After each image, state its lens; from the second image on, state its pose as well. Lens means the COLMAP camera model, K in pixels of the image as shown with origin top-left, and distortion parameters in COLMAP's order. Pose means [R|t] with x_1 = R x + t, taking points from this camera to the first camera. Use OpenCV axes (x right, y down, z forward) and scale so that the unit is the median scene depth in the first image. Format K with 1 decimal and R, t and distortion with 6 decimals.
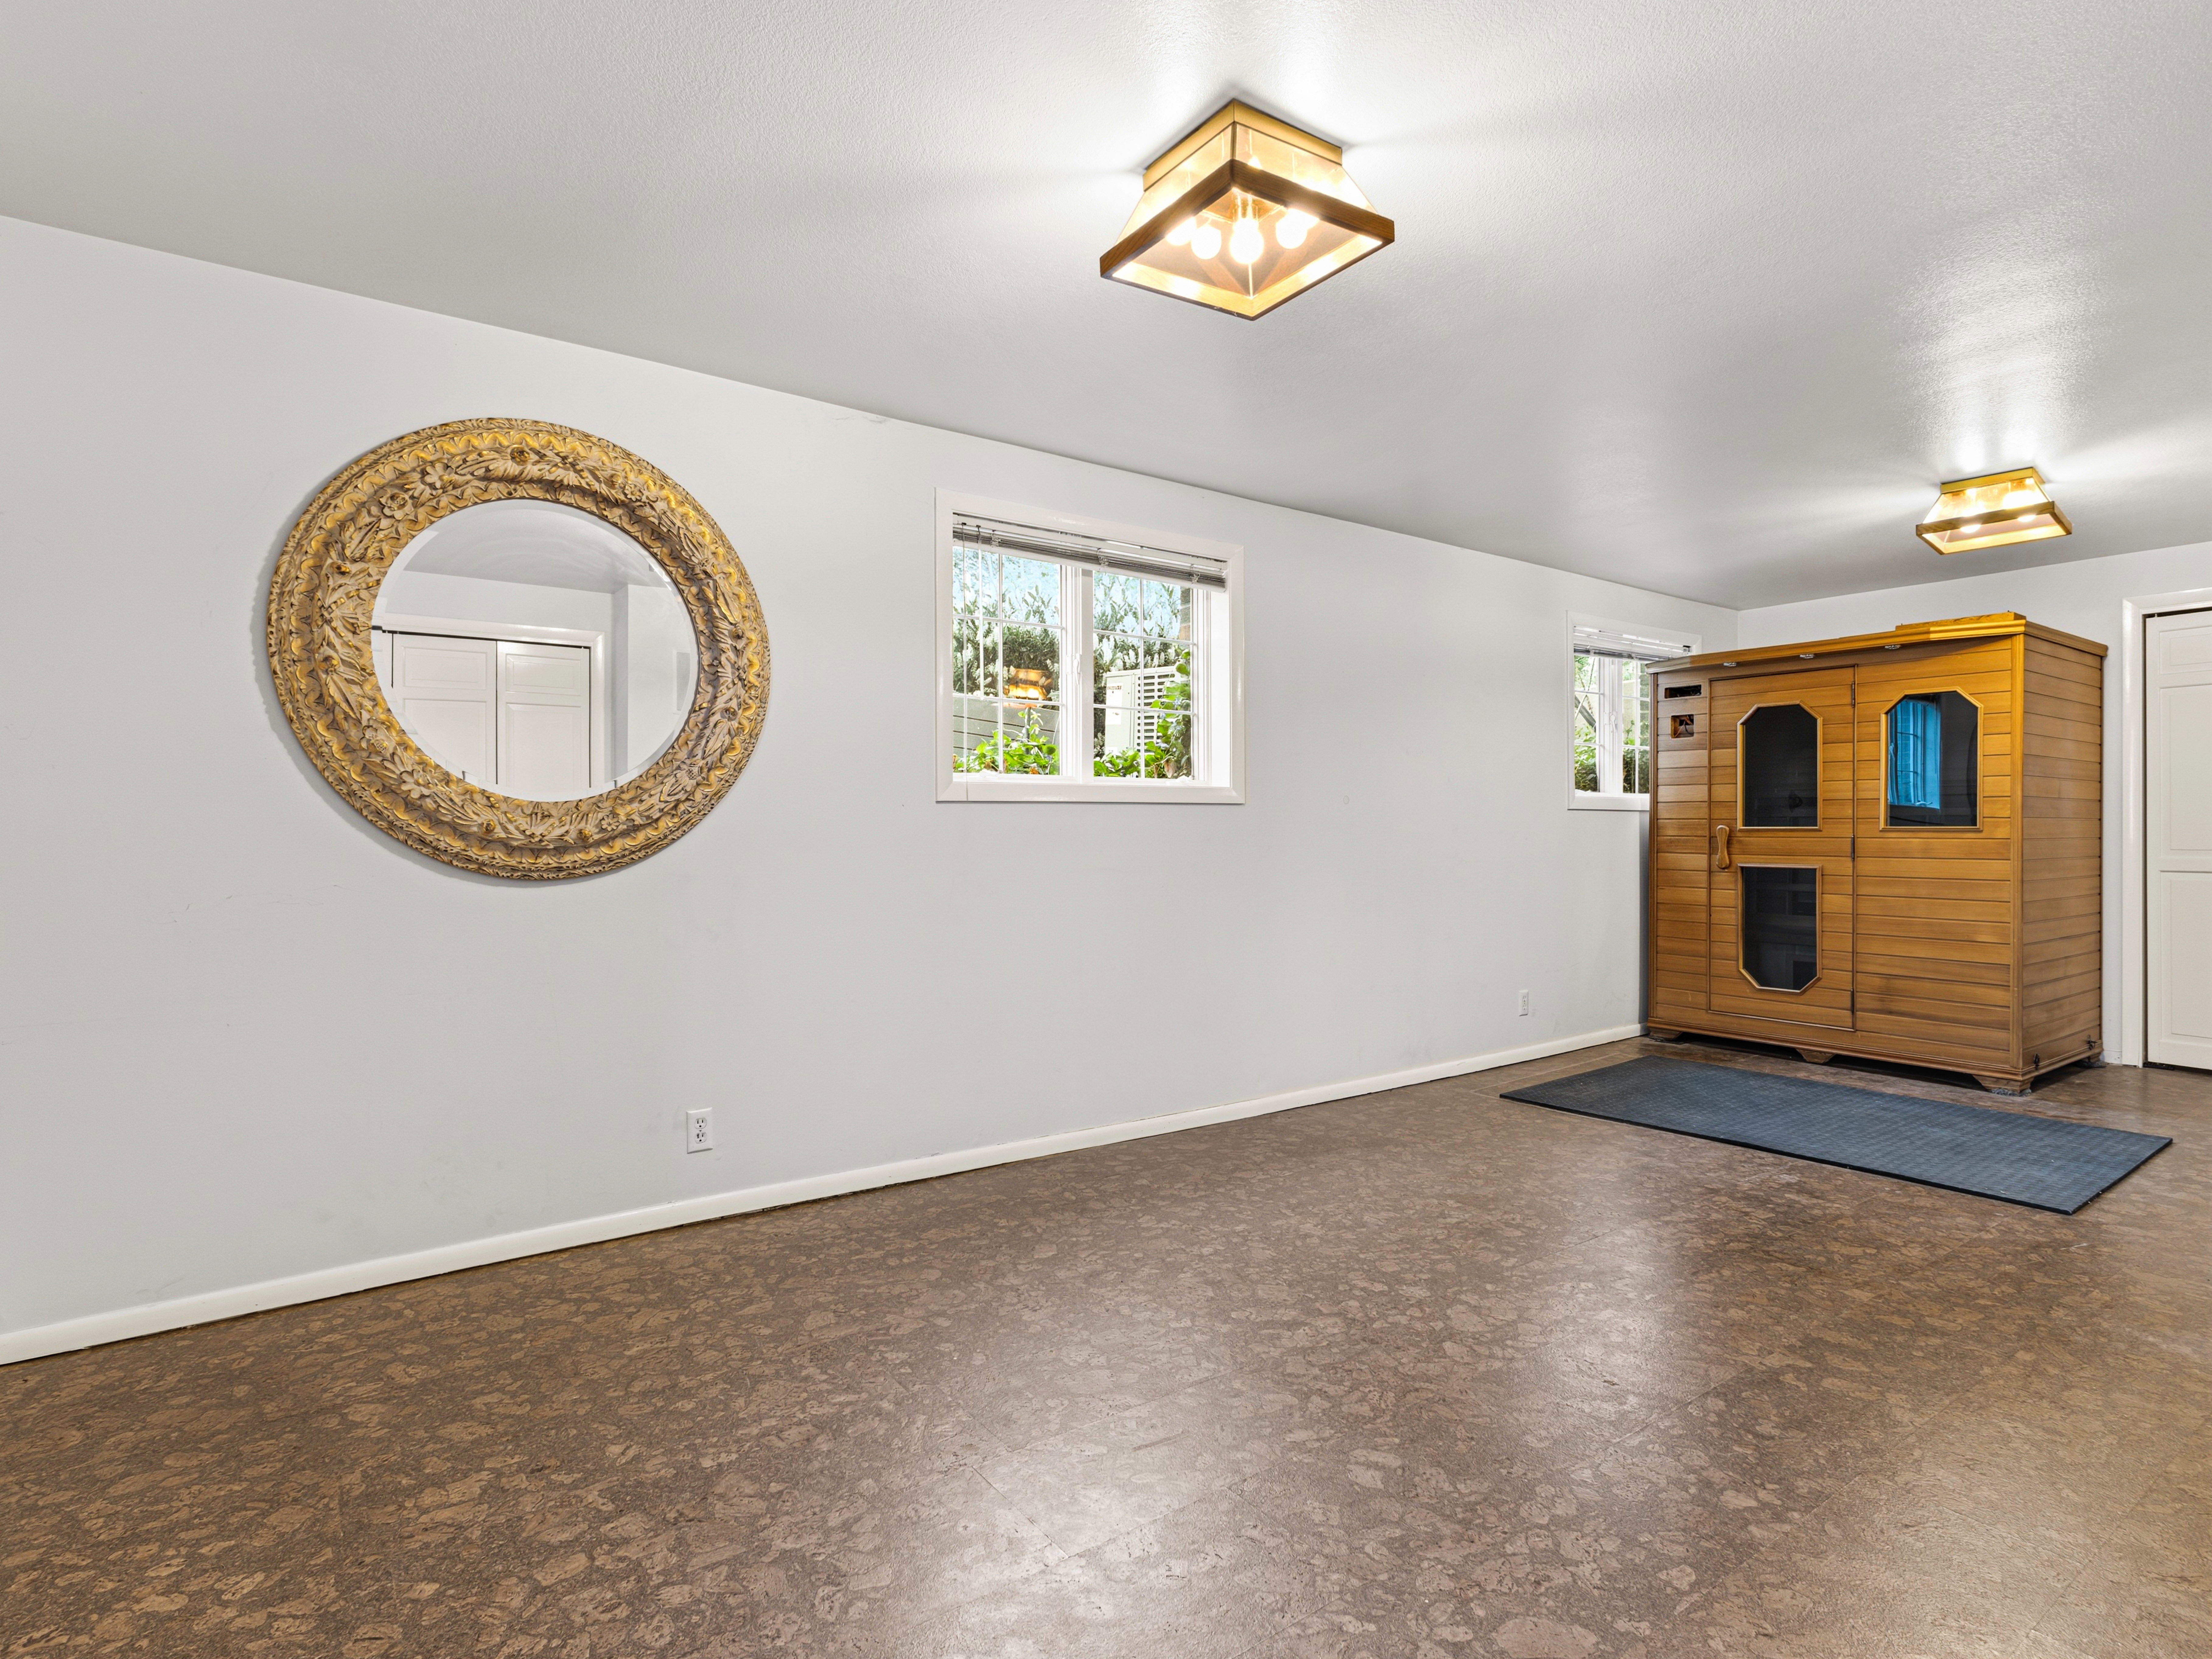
lens RADIAL K [[1162.2, 0, 1111.0], [0, 1162.2, 825.8], [0, 0, 1]] dist [-0.000984, 0.002035]
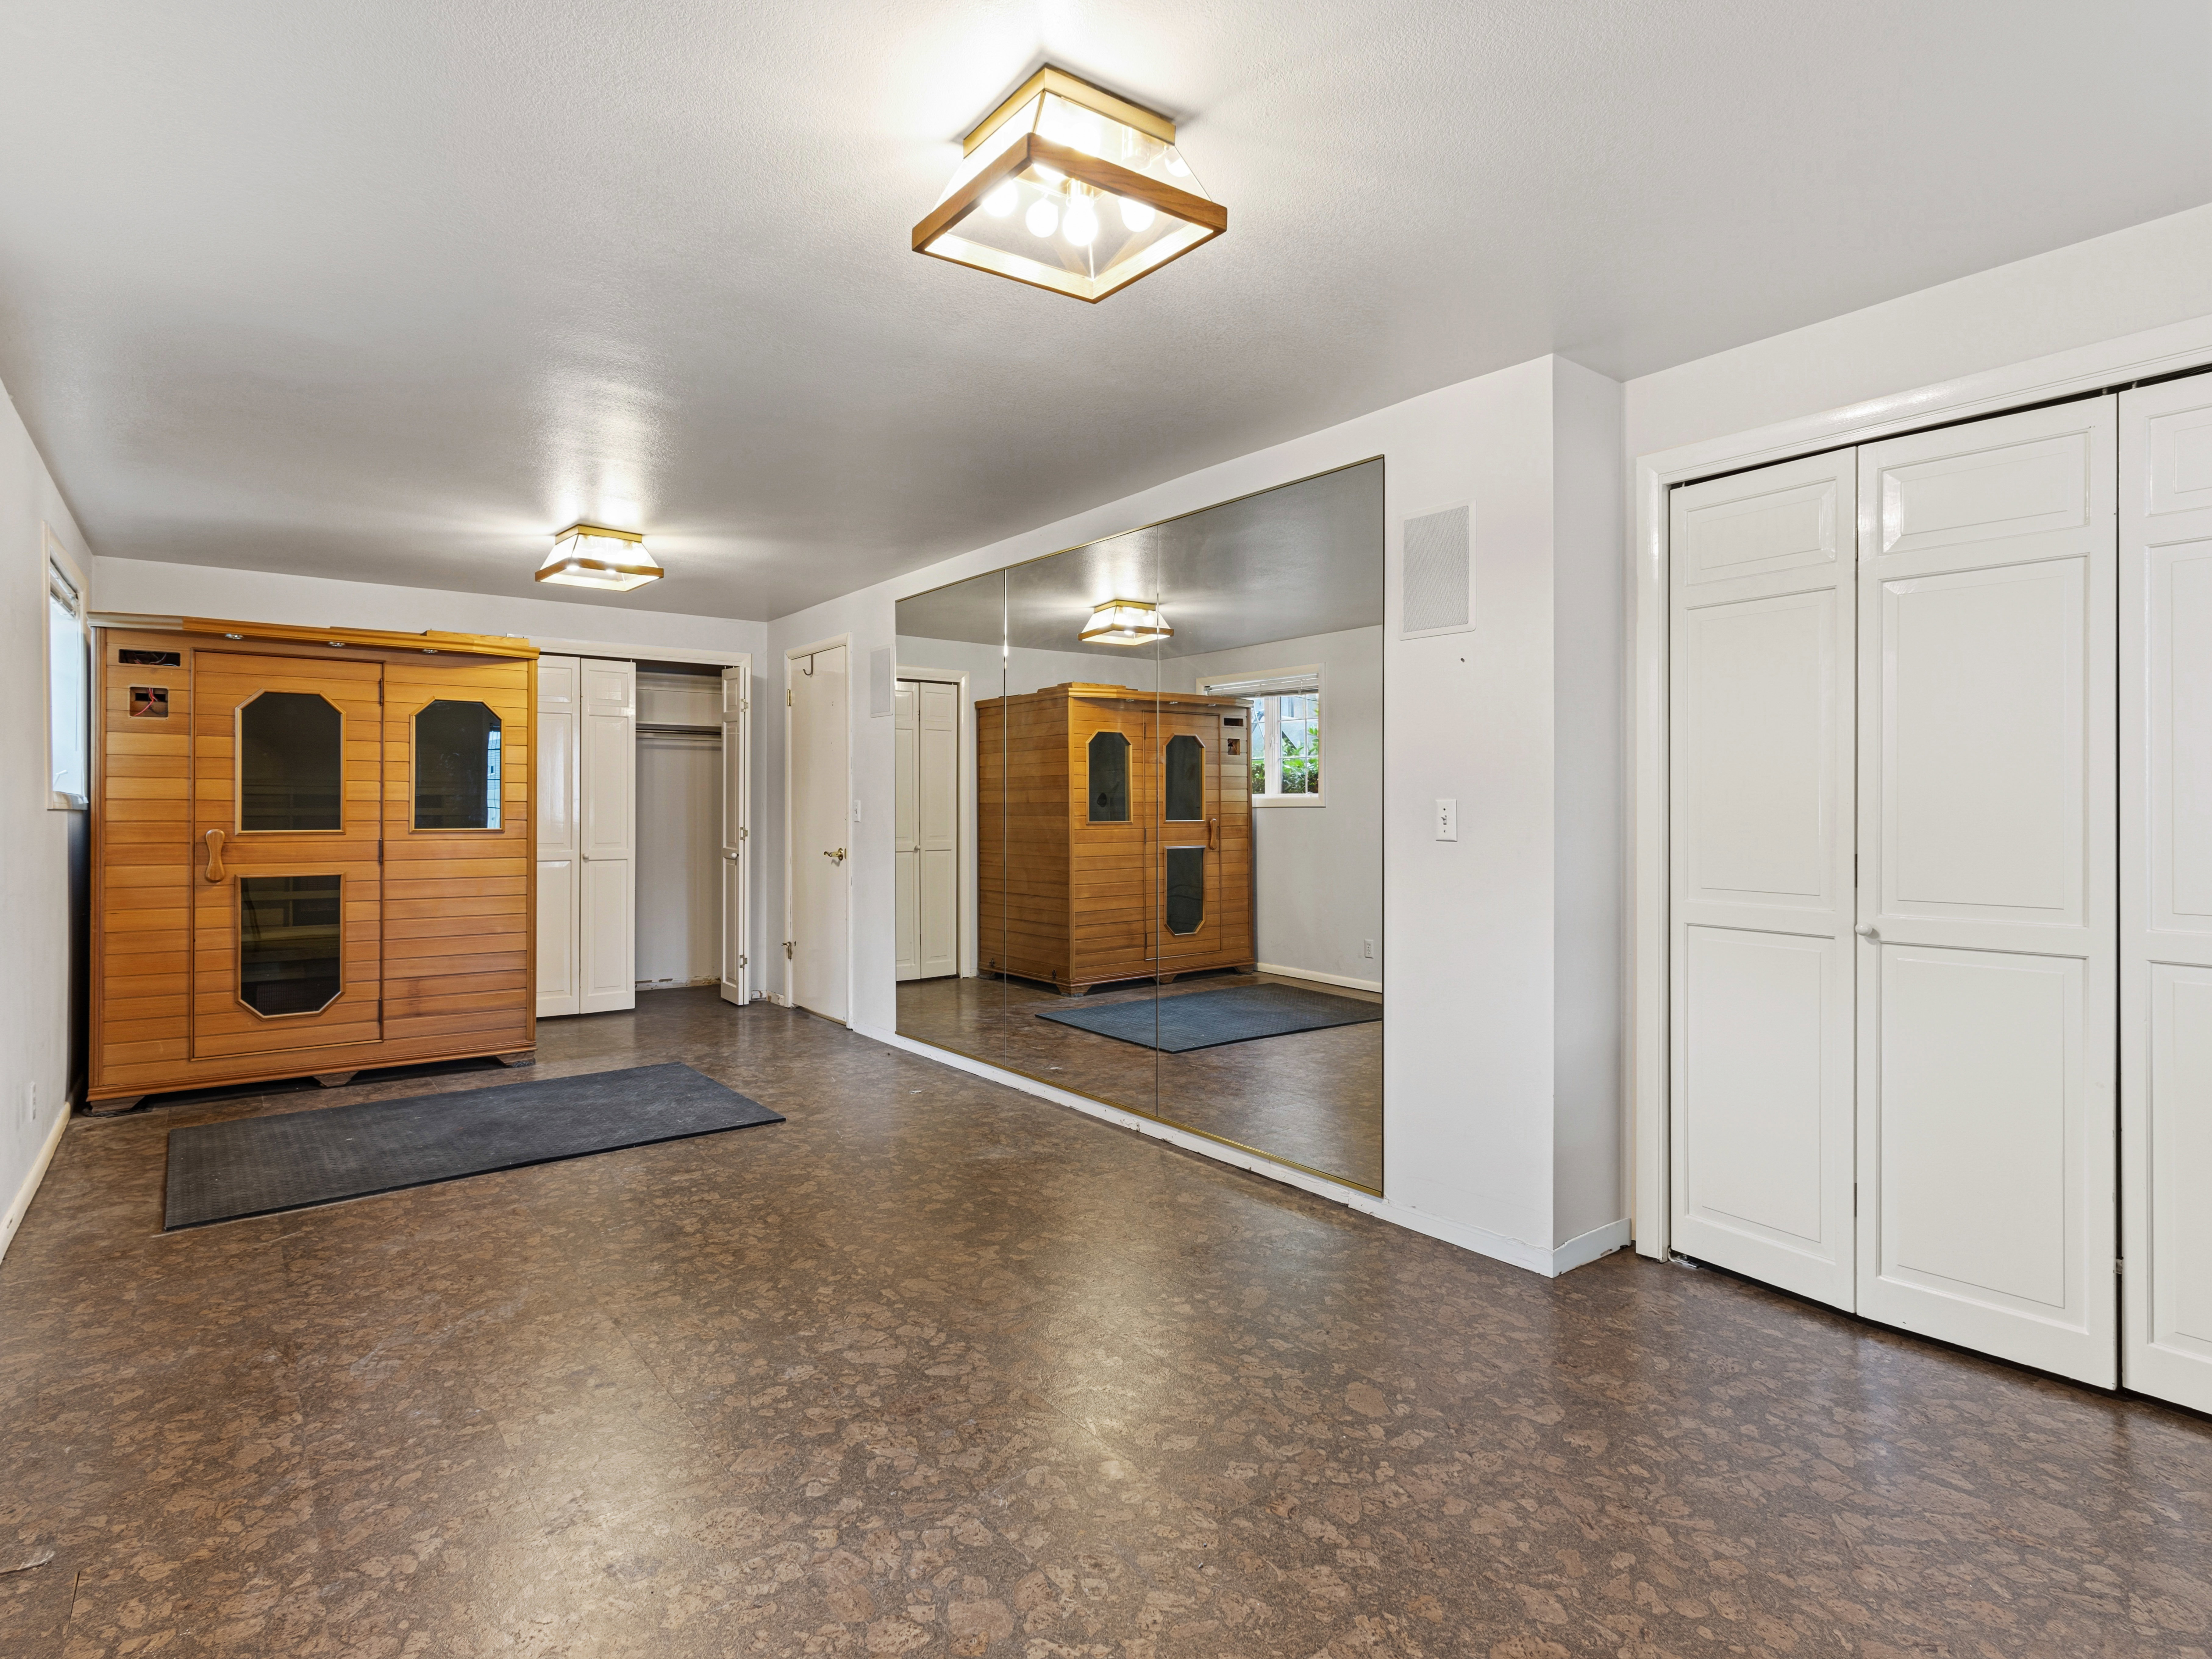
lens RADIAL K [[1162.2, 0, 1111.0], [0, 1162.2, 825.8], [0, 0, 1]] dist [-0.000984, 0.002035]
pose [[-0.023747, -0.013299, 0.999630, -0.404787], [-0.002227, 0.999910, 0.013250, -0.019929], [-0.999716, -0.001911, -0.023775, 0.503277]]
